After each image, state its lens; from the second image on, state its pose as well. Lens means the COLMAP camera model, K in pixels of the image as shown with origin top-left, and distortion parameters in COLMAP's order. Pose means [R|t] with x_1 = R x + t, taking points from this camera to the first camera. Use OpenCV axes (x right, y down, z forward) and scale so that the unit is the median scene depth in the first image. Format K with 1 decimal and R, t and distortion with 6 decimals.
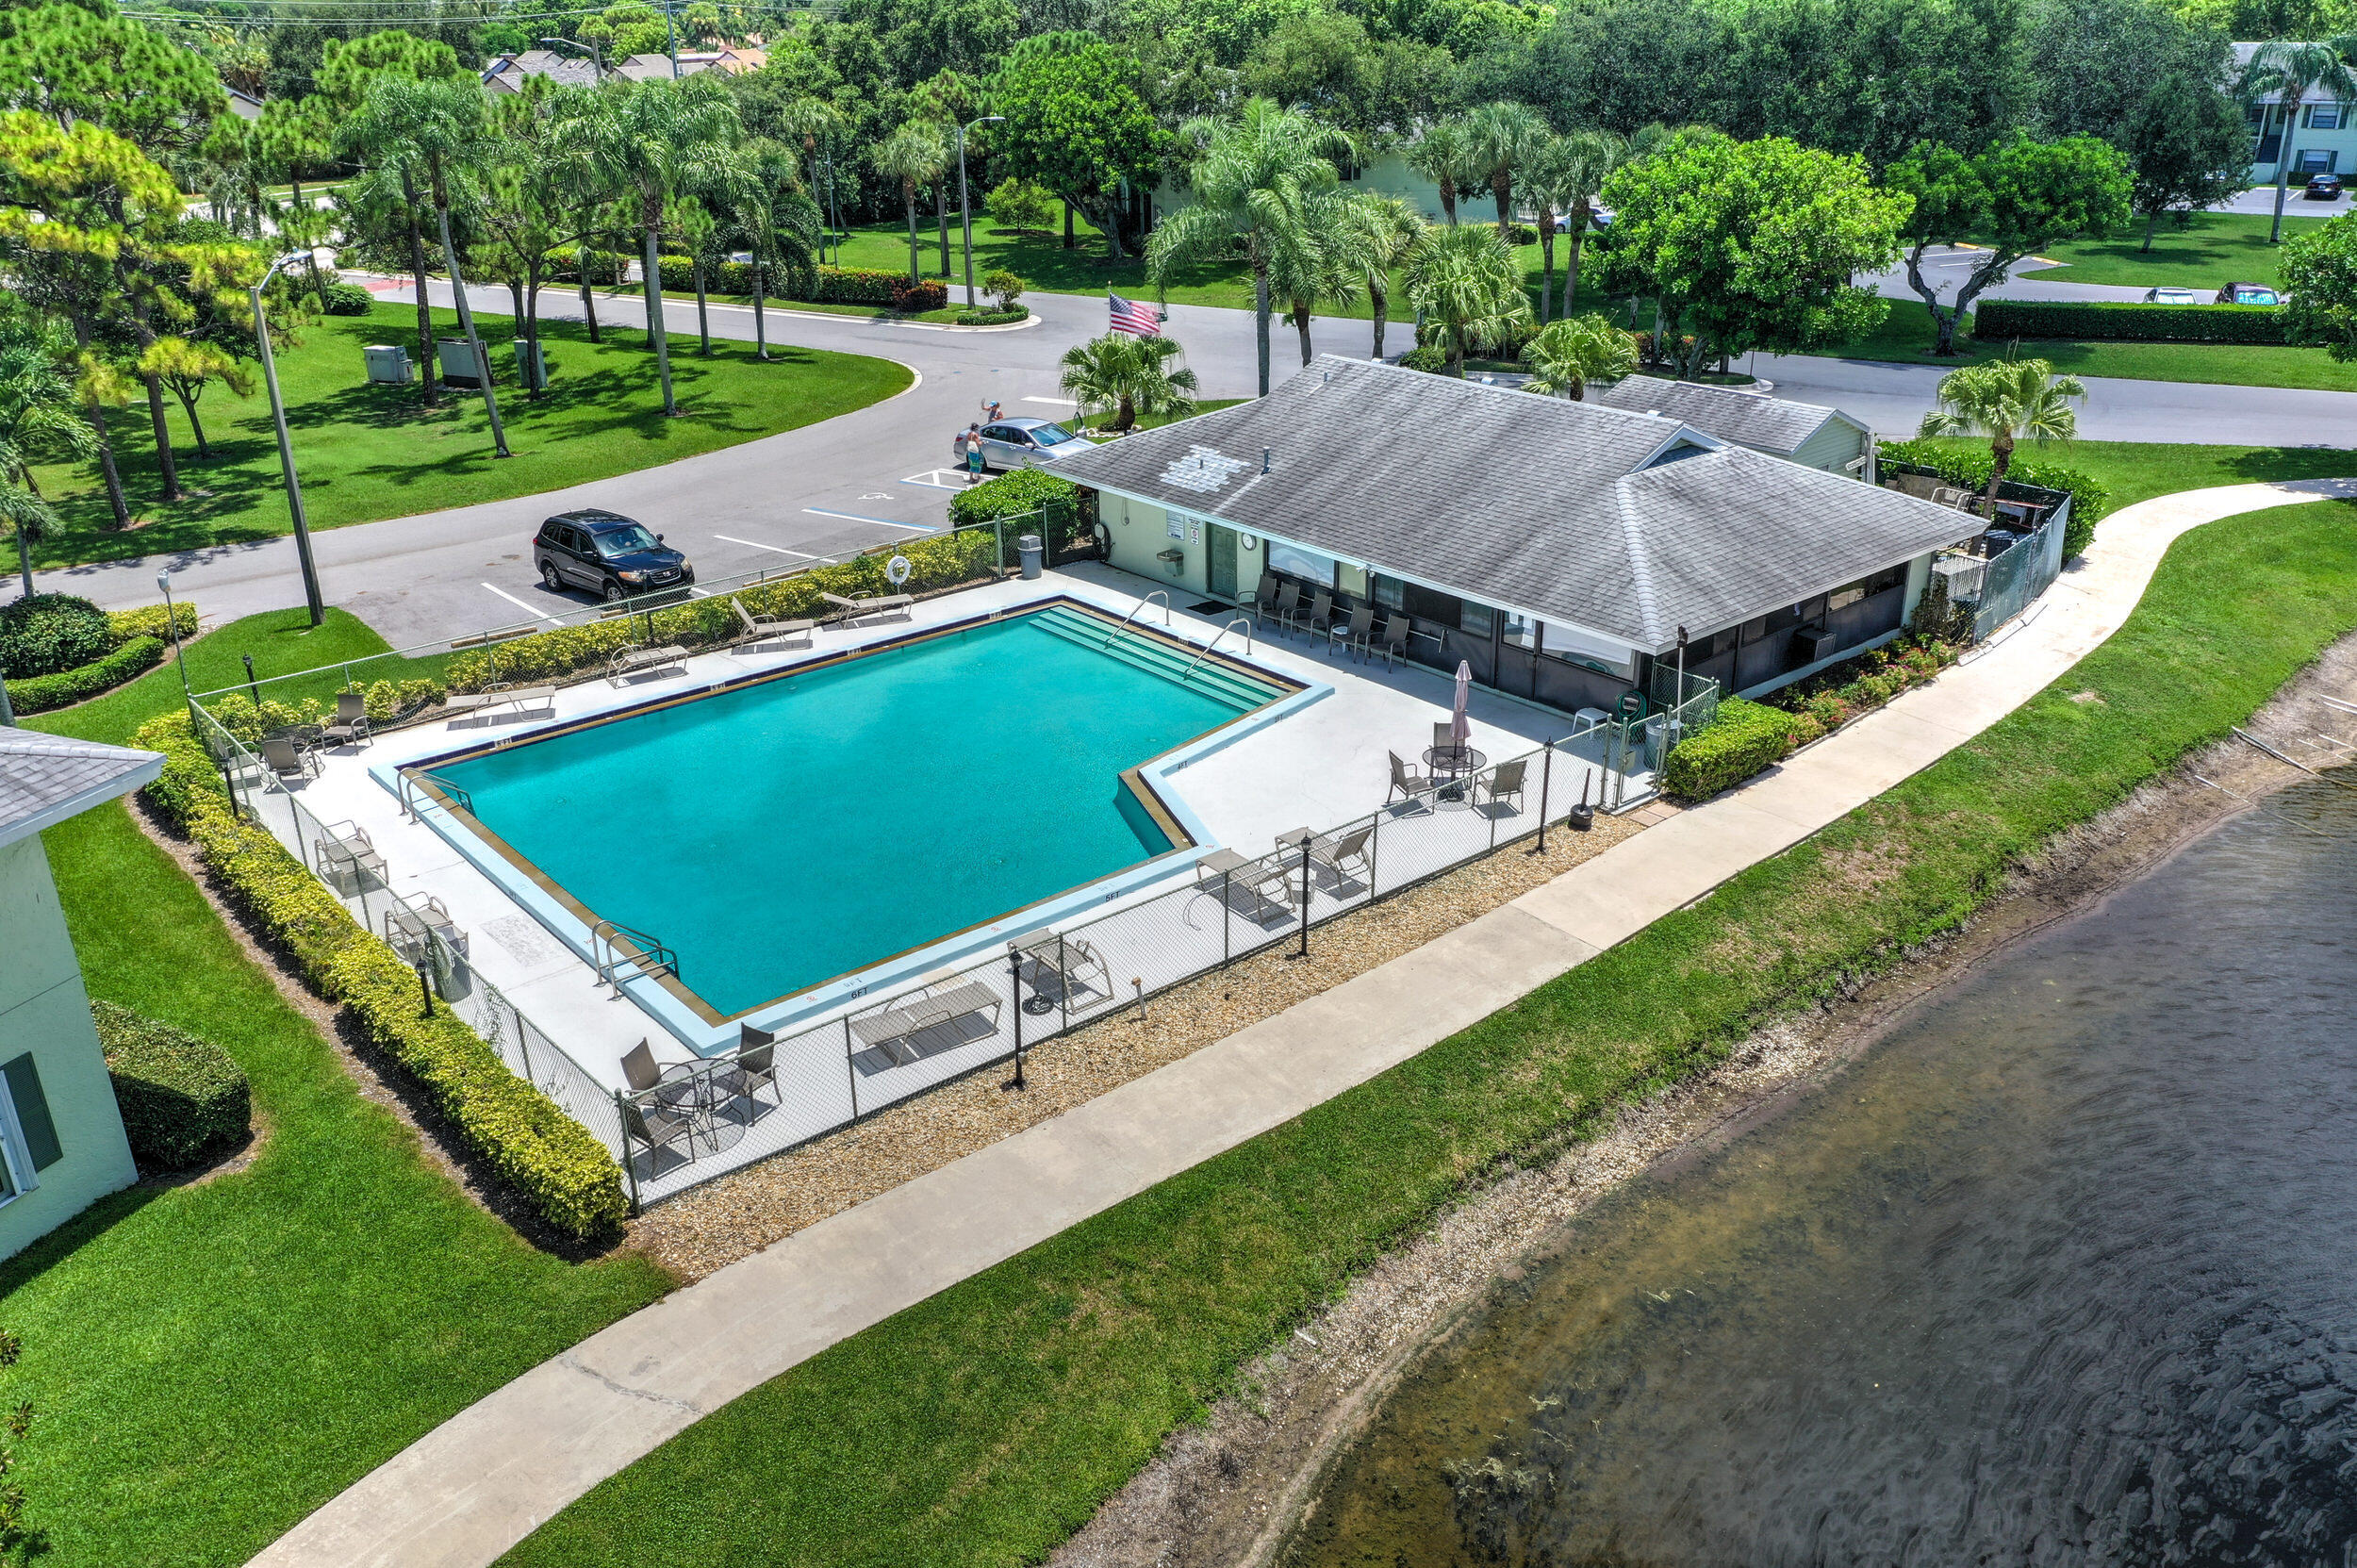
lens RADIAL K [[1846.0, 0, 1166.5], [0, 1846.0, 793.5], [0, 0, 1]] dist [0.011548, 0.005397]
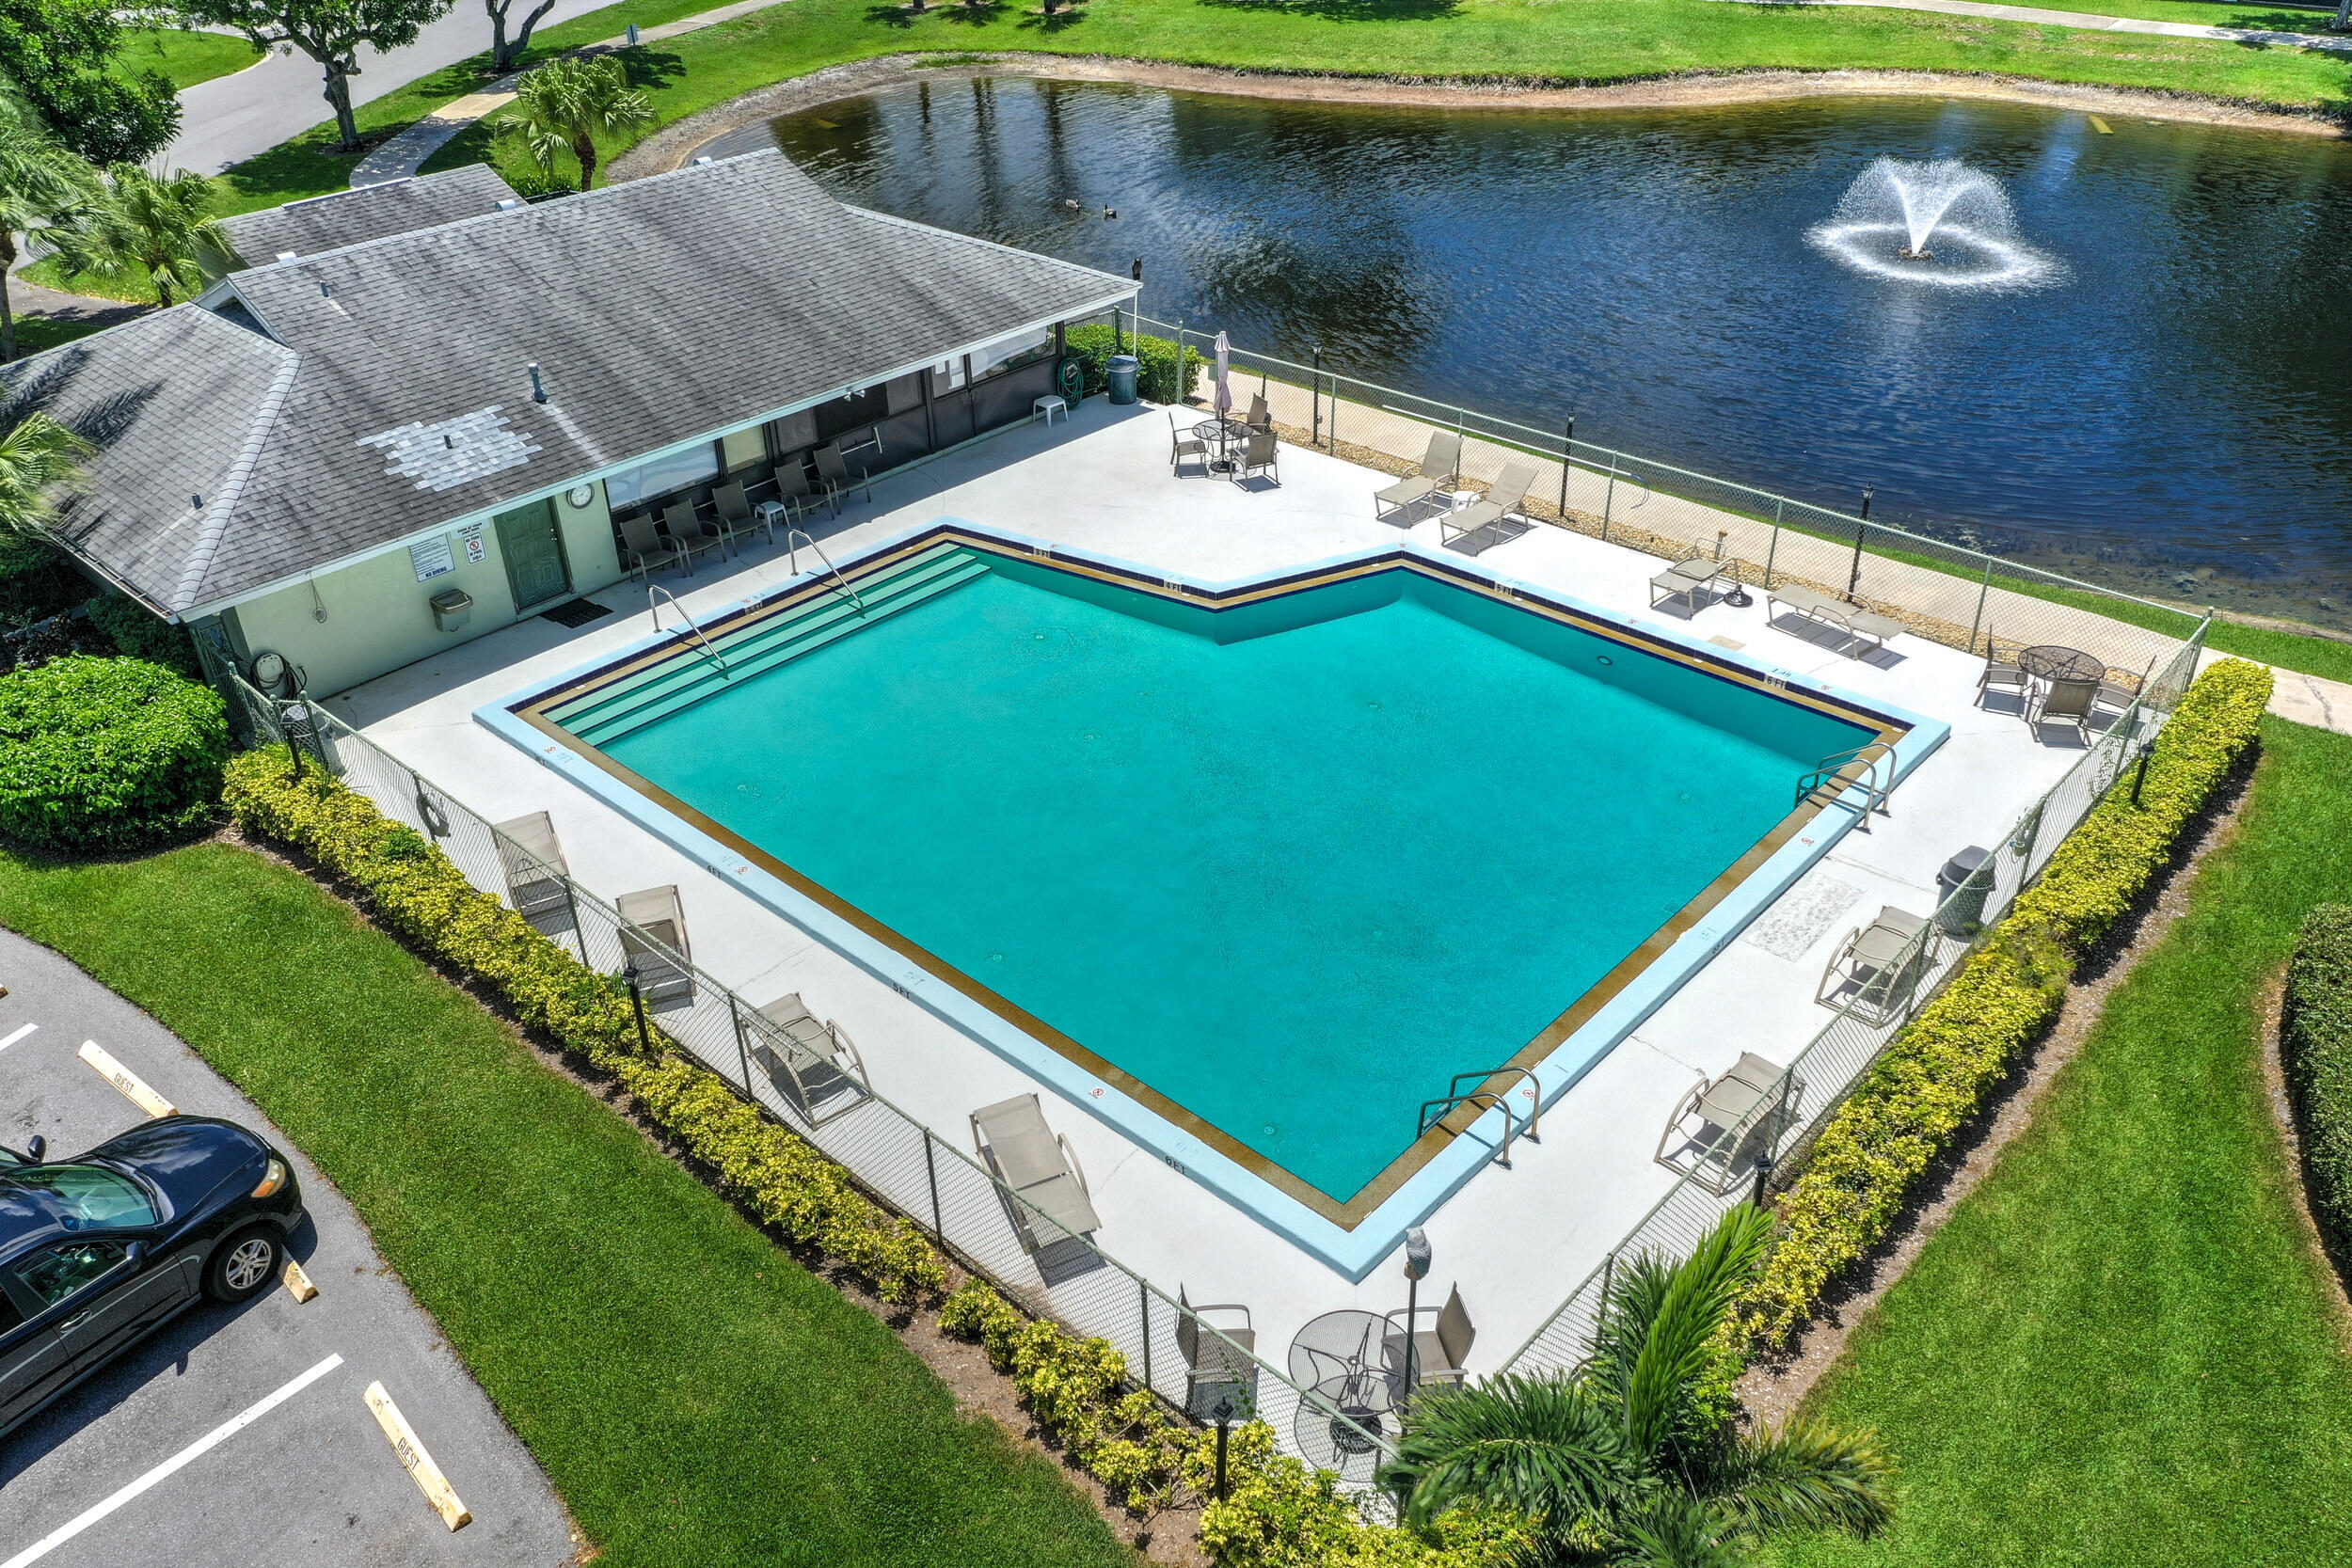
lens RADIAL K [[1841.8, 0, 1166.4], [0, 1841.8, 772.5], [0, 0, 1]] dist [0.011548, 0.005397]
pose [[-0.127013, -0.507368, 0.852318, -0.737361], [0.417222, 0.752236, 0.509967, -0.372192], [-0.899885, 0.420378, 0.116141, 0.873876]]
